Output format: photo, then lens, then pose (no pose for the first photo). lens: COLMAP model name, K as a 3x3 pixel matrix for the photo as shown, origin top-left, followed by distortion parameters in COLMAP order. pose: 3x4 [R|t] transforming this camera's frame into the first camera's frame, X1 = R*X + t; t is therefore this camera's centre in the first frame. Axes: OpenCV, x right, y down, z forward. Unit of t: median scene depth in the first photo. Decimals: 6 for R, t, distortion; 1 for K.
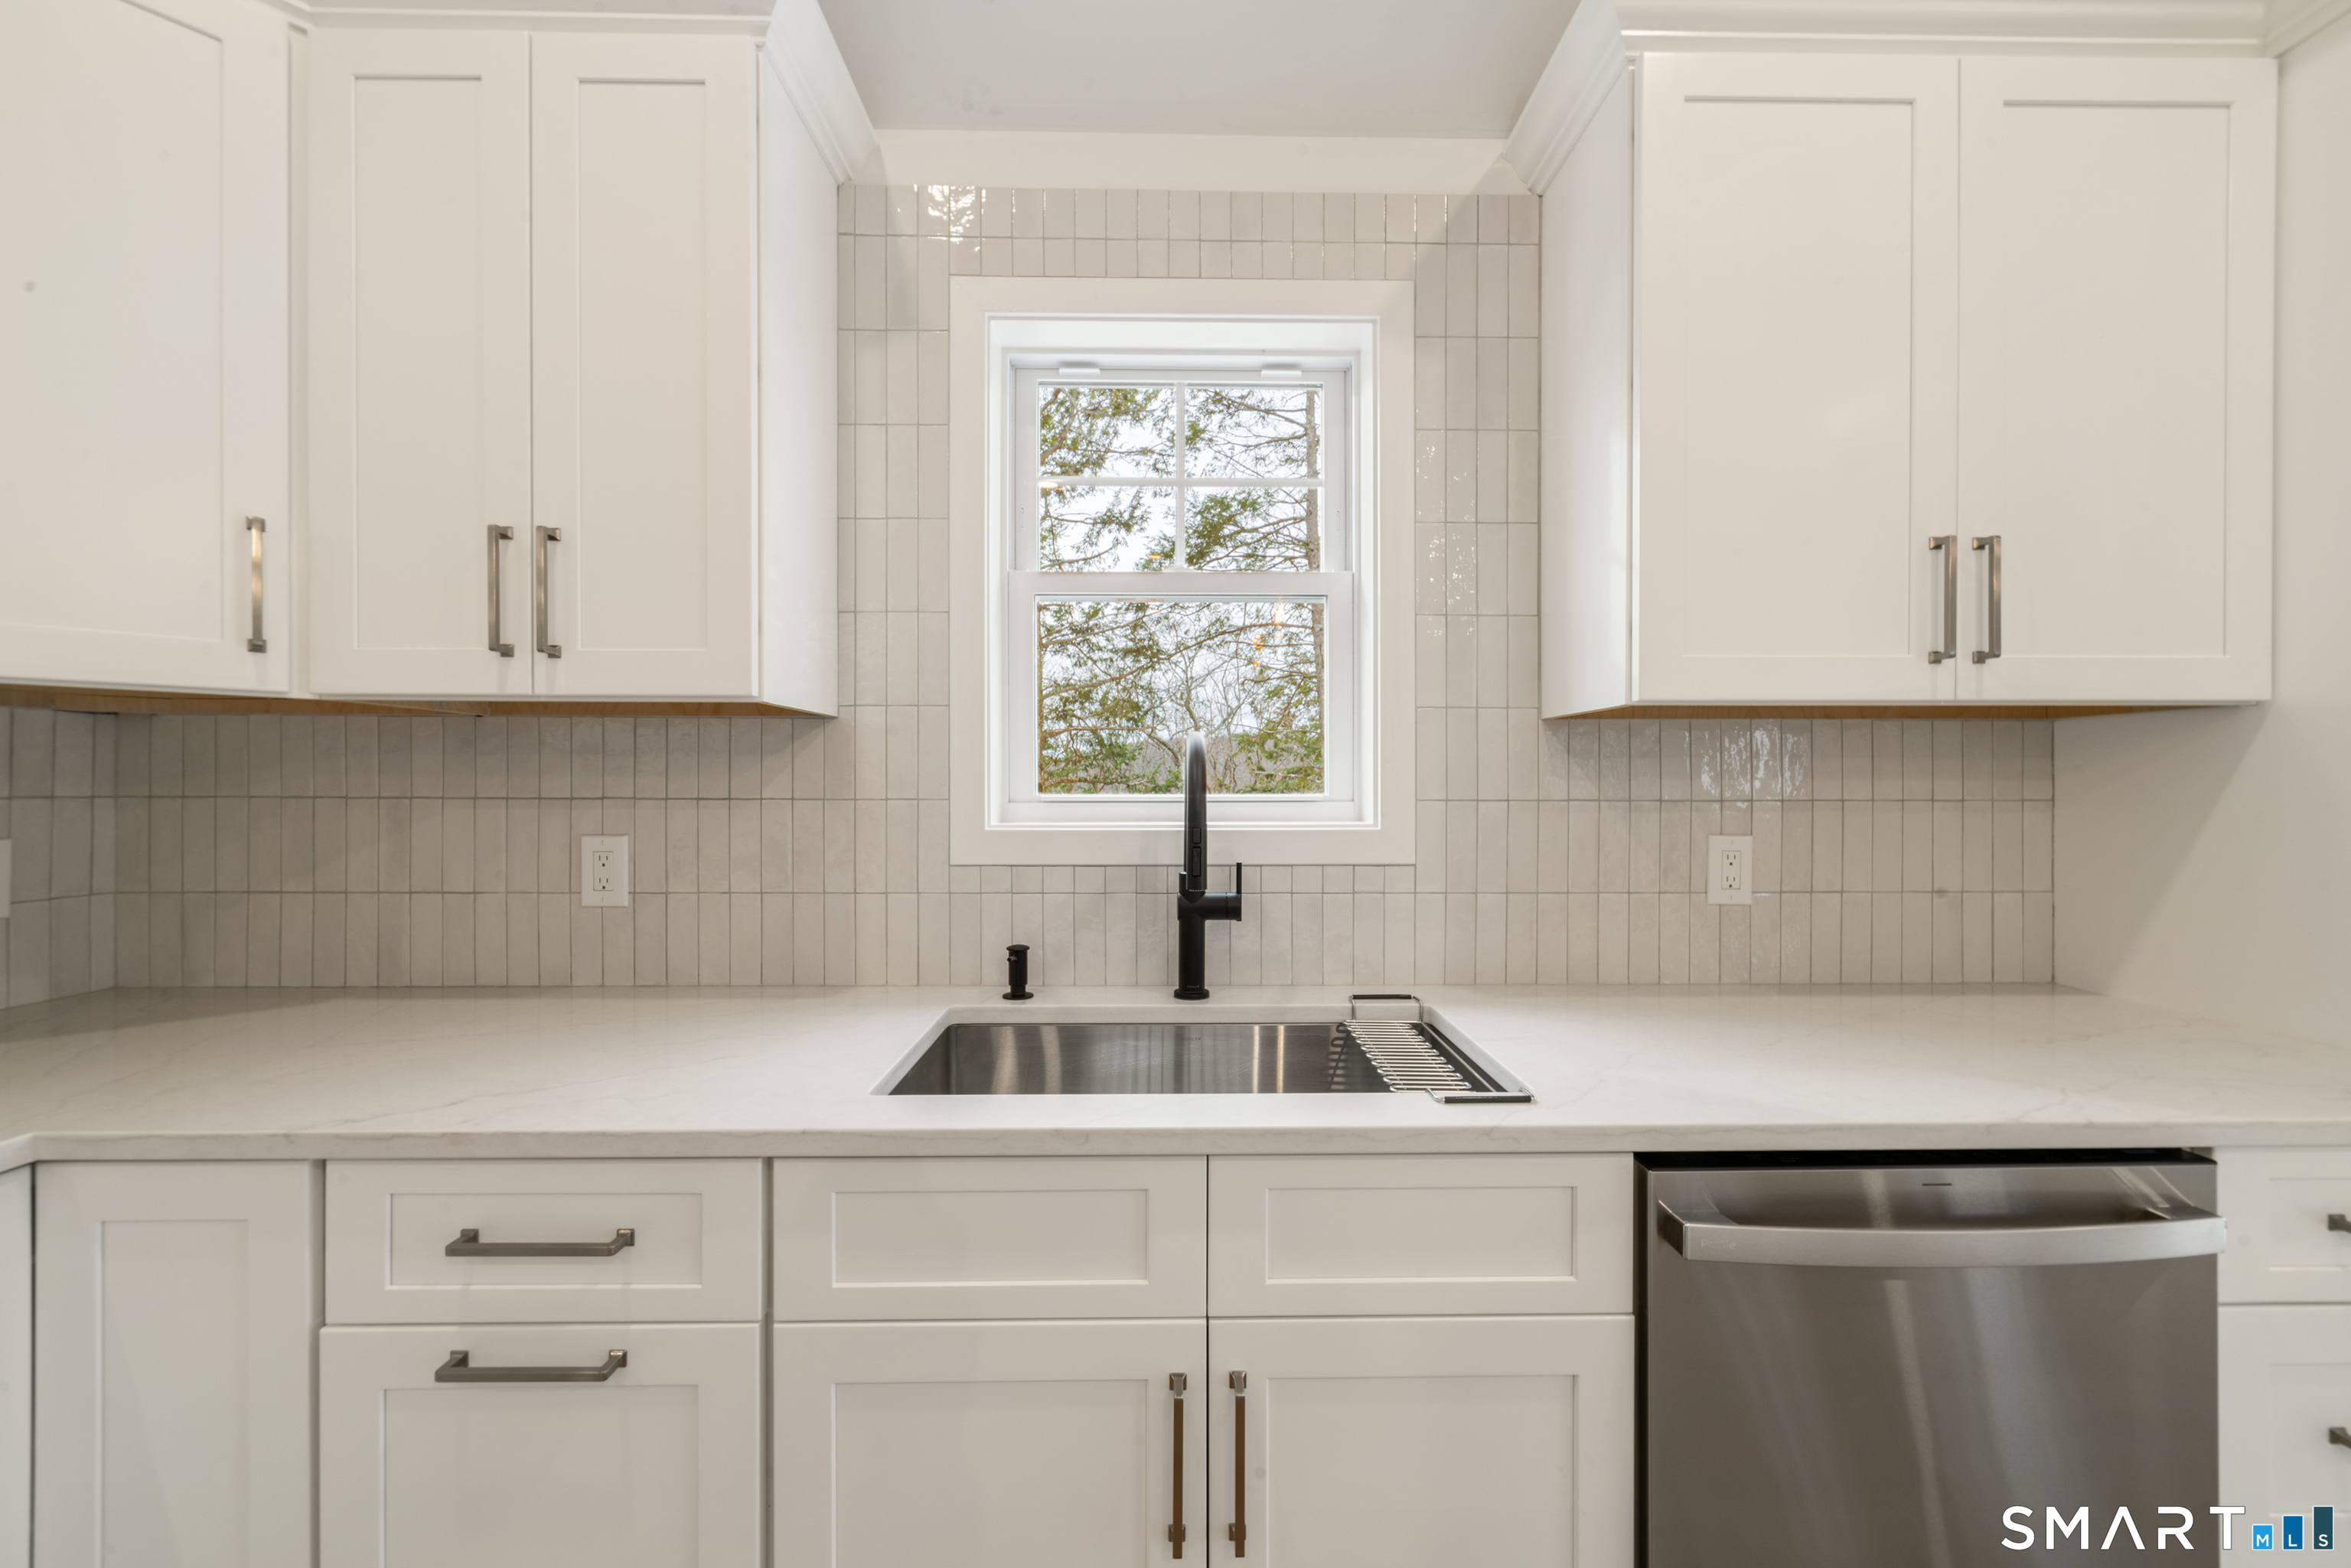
lens RADIAL K [[920.5, 0, 1182.9], [0, 920.5, 782.2], [0, 0, 1]] dist [-0.003925, -0.000687]
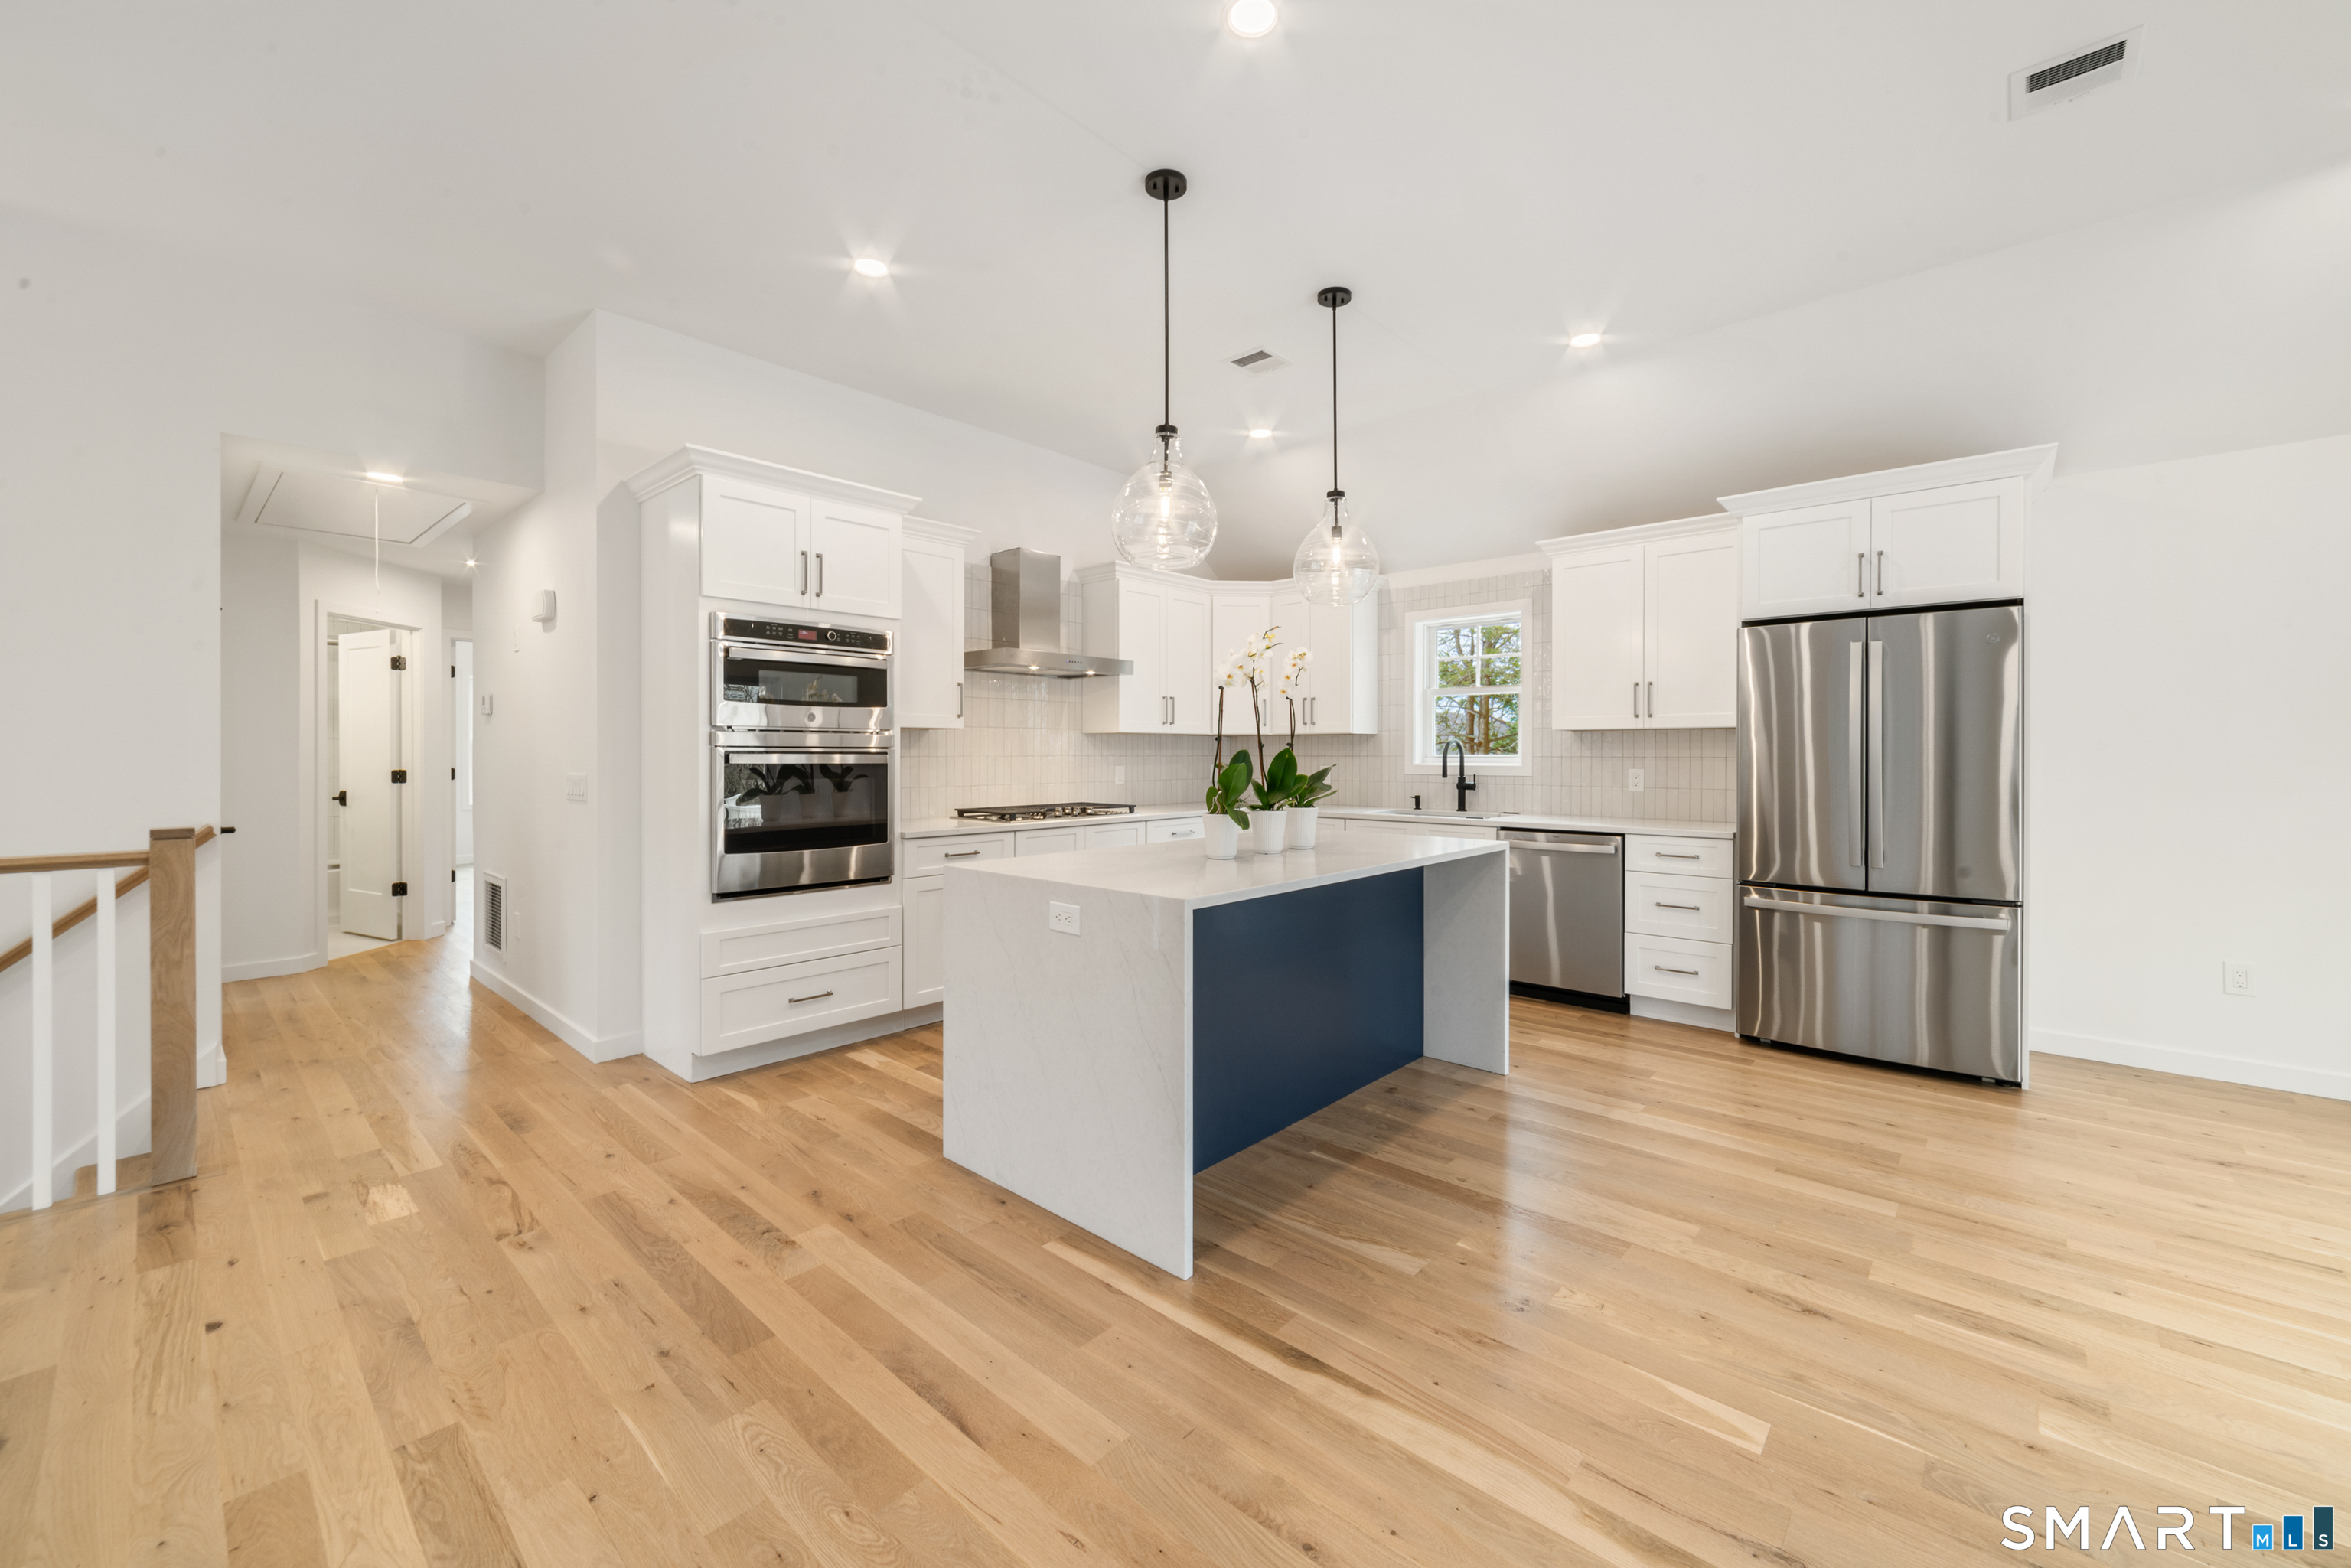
lens RADIAL K [[920.5, 0, 1182.2], [0, 920.5, 760.1], [0, 0, 1]] dist [-0.003925, -0.000687]
pose [[0.731439, 0.004098, -0.681895, 1.599753], [0.002170, 0.999963, 0.008337, 0.000378], [0.681904, -0.007578, 0.731403, -2.285077]]
